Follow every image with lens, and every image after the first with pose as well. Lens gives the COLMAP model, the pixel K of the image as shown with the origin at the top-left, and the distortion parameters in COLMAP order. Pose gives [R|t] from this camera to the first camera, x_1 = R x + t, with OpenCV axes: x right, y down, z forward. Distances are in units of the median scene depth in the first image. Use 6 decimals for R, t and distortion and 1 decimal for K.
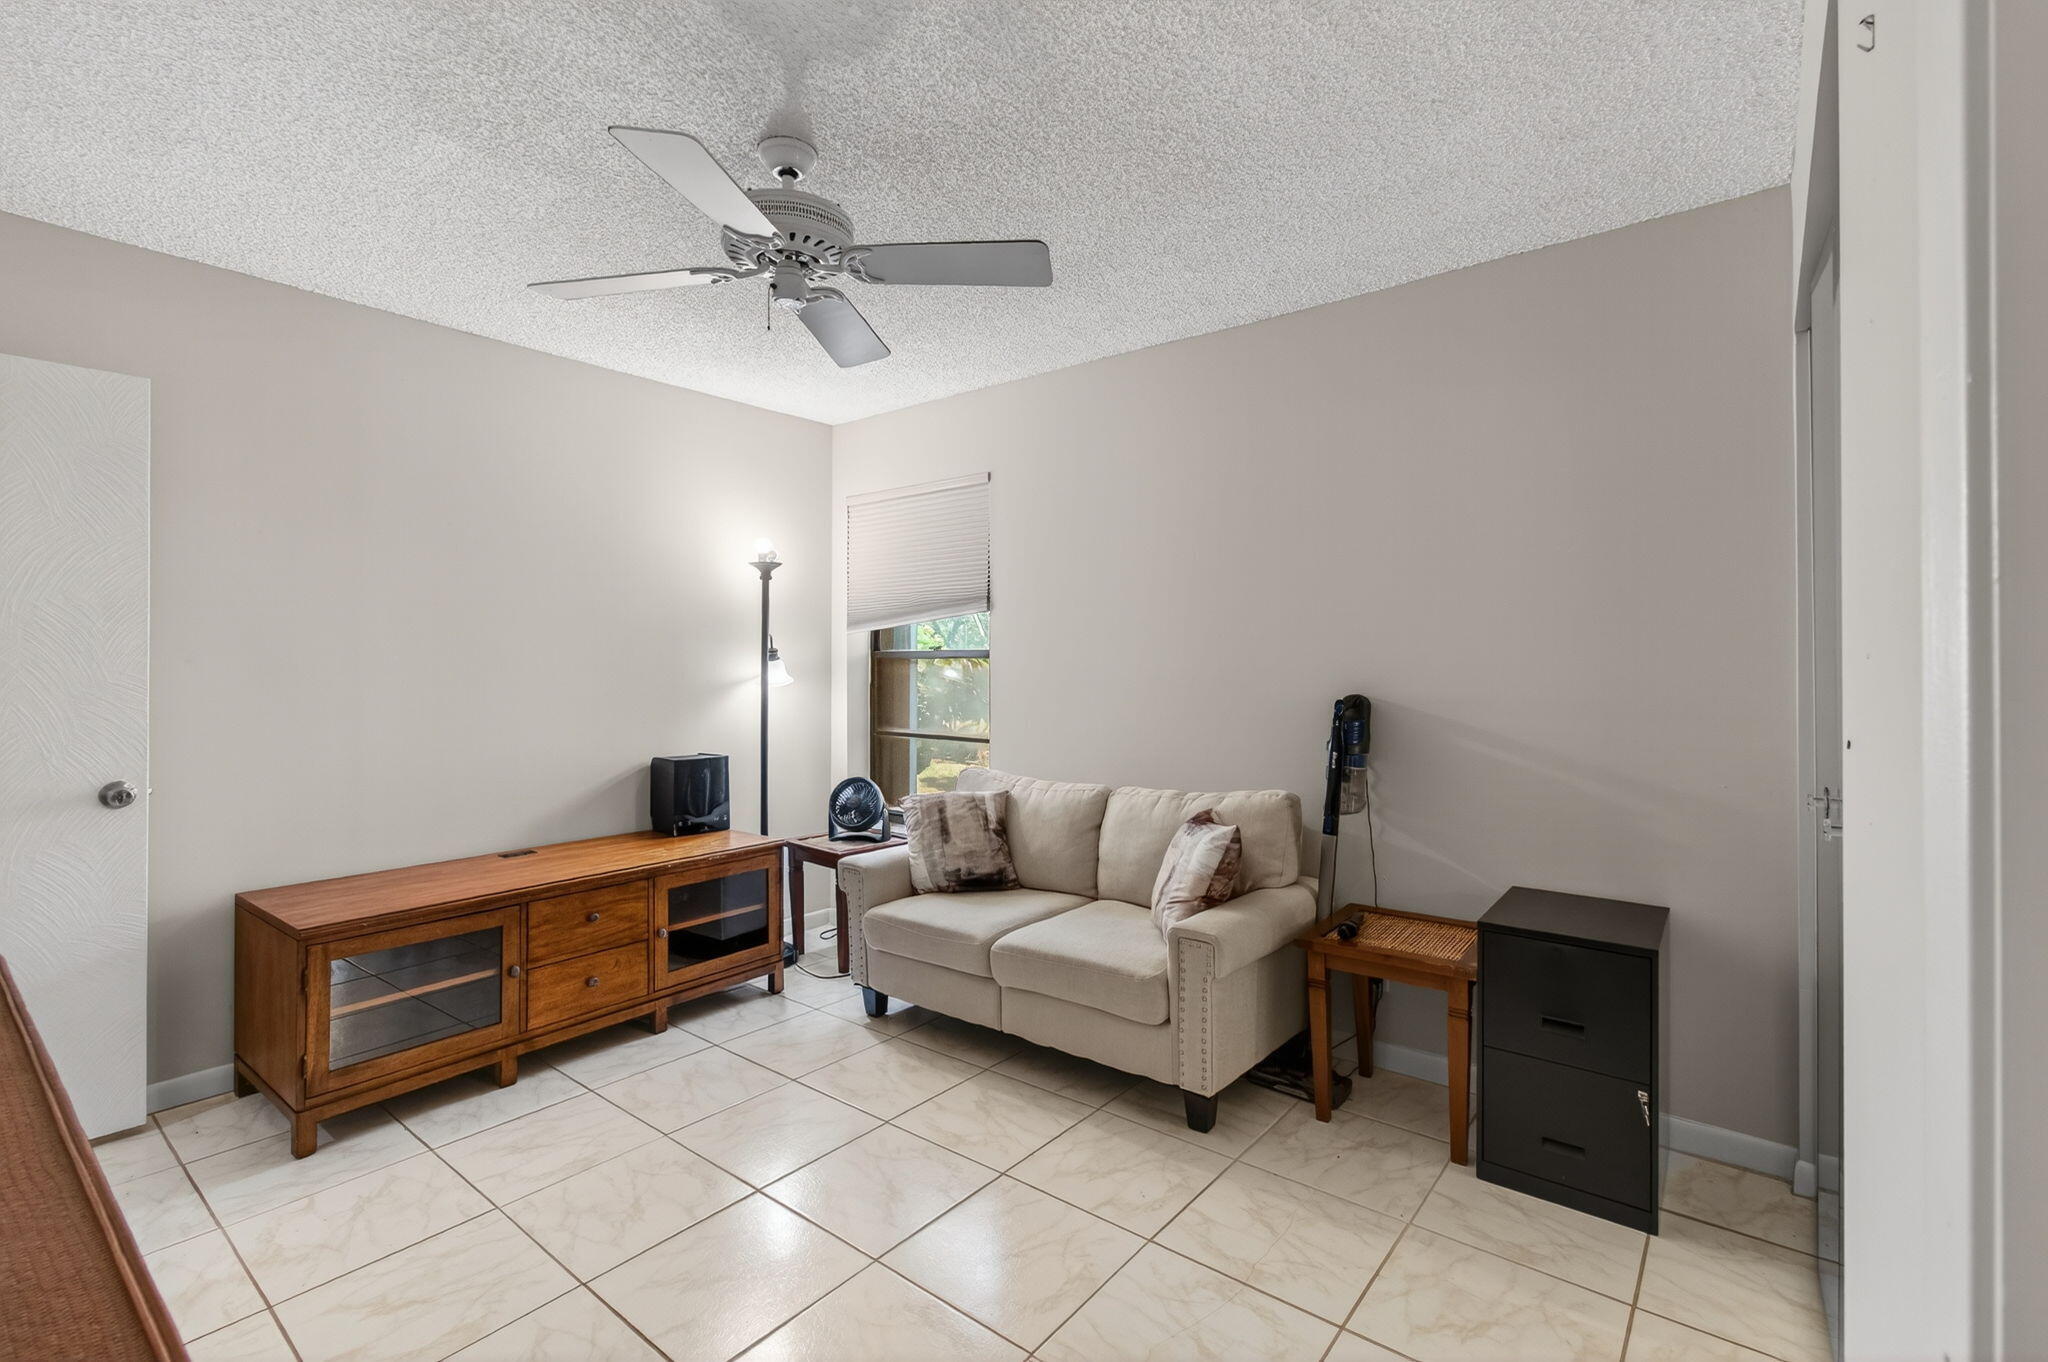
lens RADIAL K [[925.2, 0, 1022.1], [0, 925.2, 682.9], [0, 0, 1]] dist [-0.009780, 0.000766]
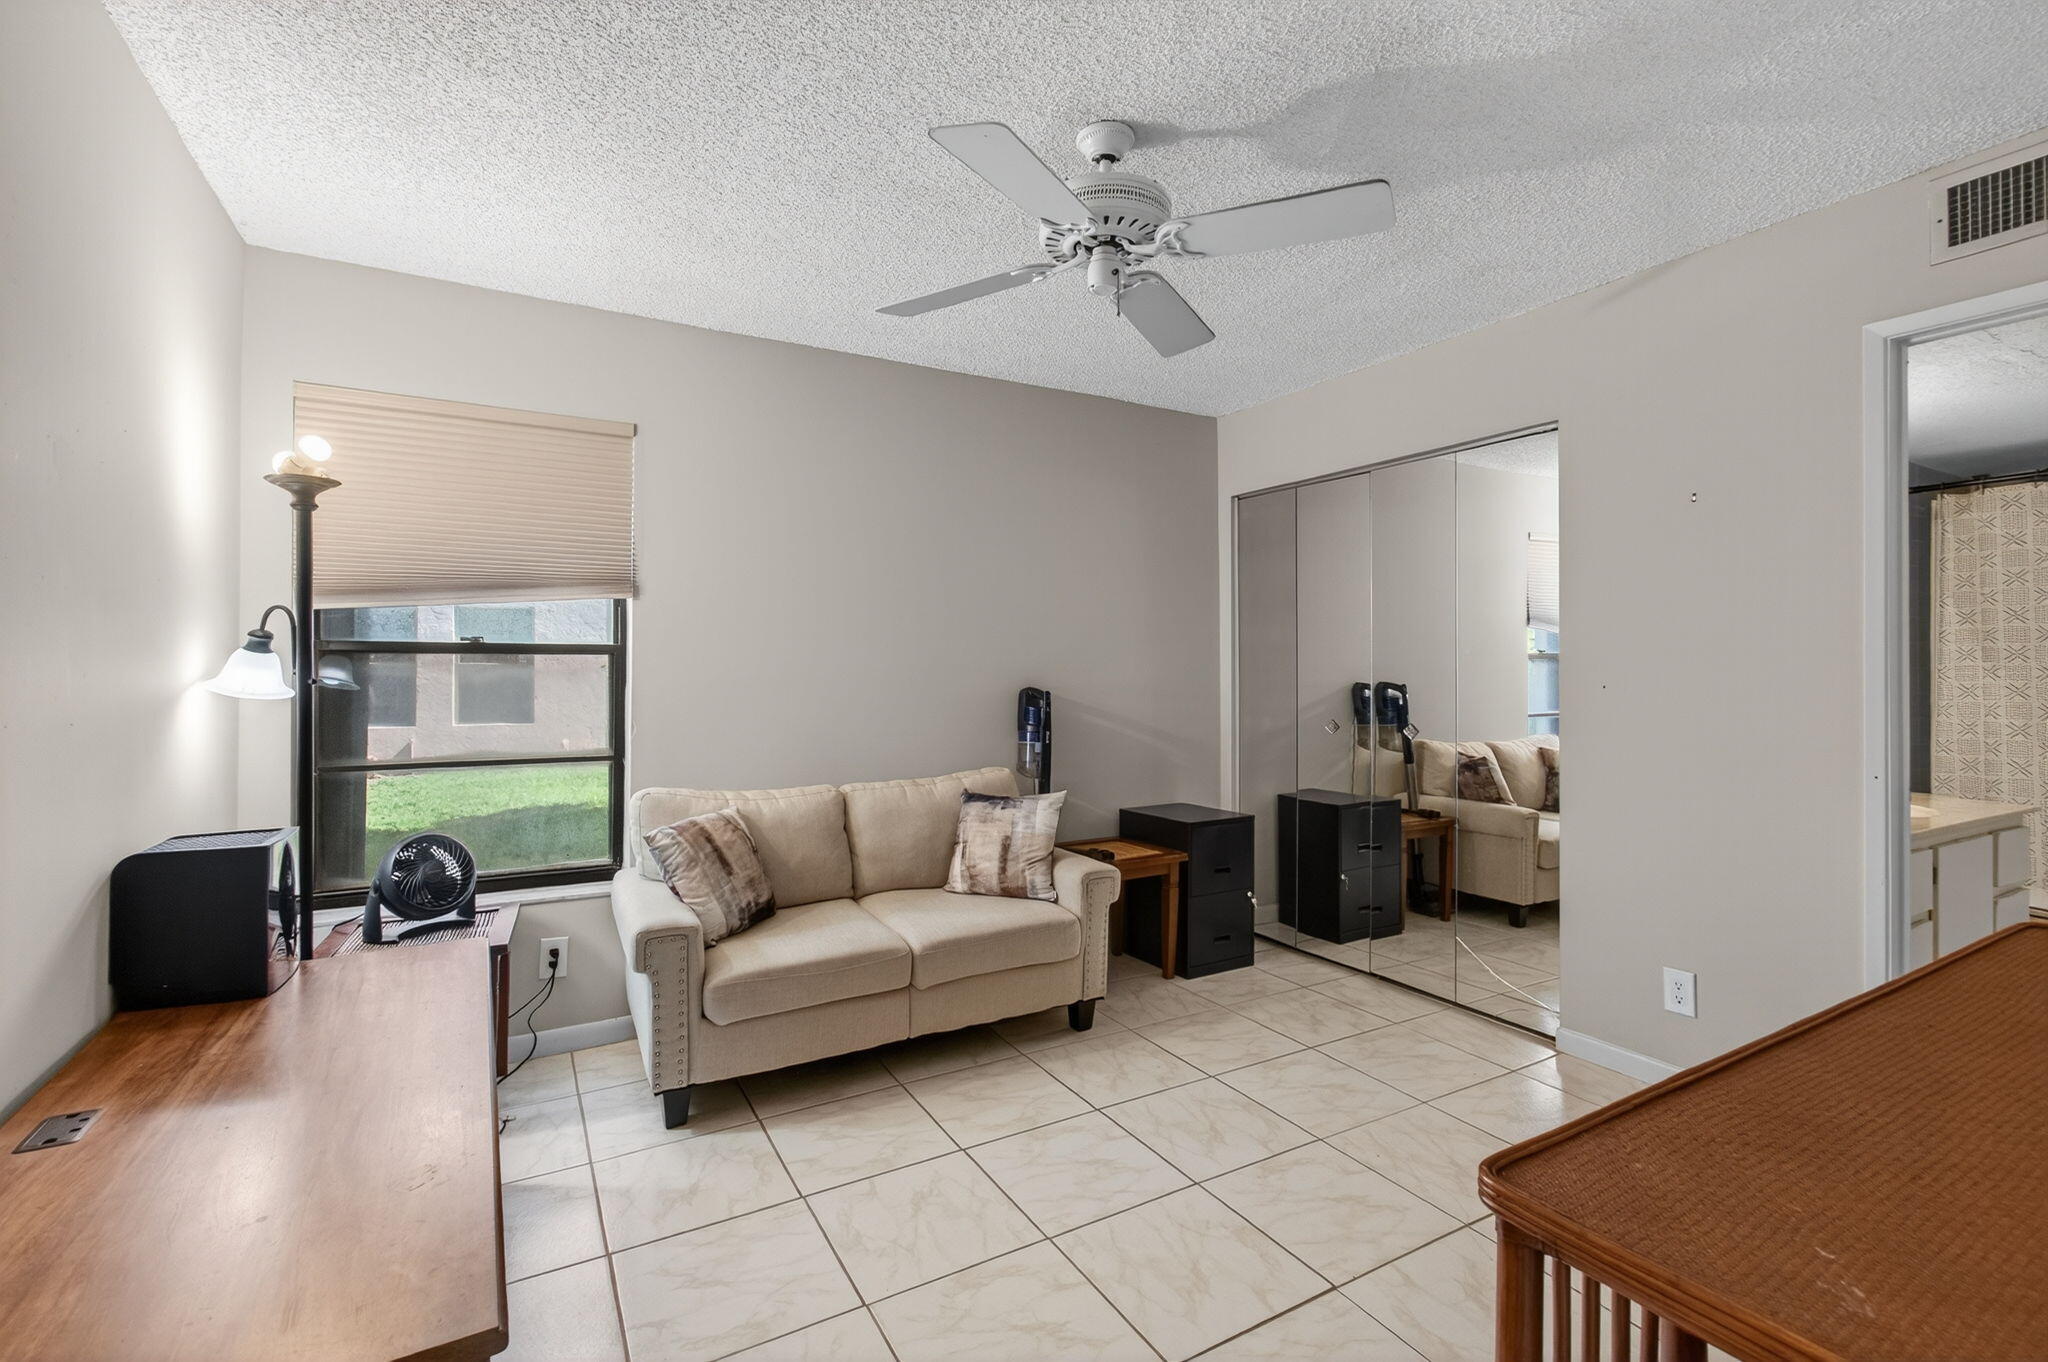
lens RADIAL K [[925.2, 0, 1029.7], [0, 925.2, 670.1], [0, 0, 1]] dist [-0.009780, 0.000766]
pose [[0.358328, -0.005716, 0.933578, -0.860021], [0.019171, 0.999815, -0.001236, -0.004916], [-0.933399, 0.018340, 0.358372, 0.517351]]
